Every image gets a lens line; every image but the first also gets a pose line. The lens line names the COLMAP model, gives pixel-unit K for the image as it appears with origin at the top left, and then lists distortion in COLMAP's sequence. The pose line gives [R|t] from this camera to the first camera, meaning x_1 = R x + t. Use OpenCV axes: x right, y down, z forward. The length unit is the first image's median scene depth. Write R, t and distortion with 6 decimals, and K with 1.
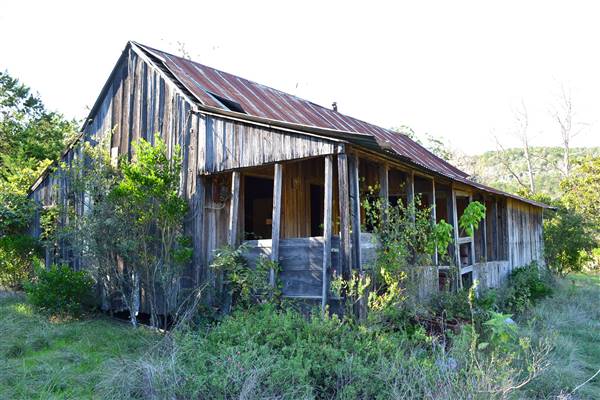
lens RADIAL K [[500.5, 0, 300.0], [0, 500.5, 200.0], [0, 0, 1]] dist [-0.064634, 0.000277]
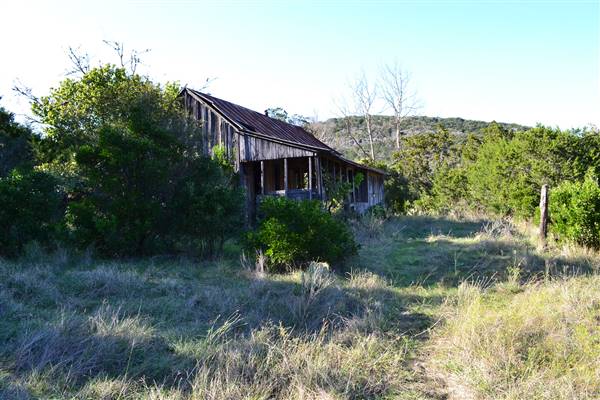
lens RADIAL K [[500.5, 0, 300.0], [0, 500.5, 200.0], [0, 0, 1]] dist [-0.064634, 0.000277]
pose [[0.954783, -0.025253, 0.296228, -0.605711], [0.004100, 0.997410, 0.071811, -0.040864], [-0.297274, -0.067349, 0.952414, -1.148446]]
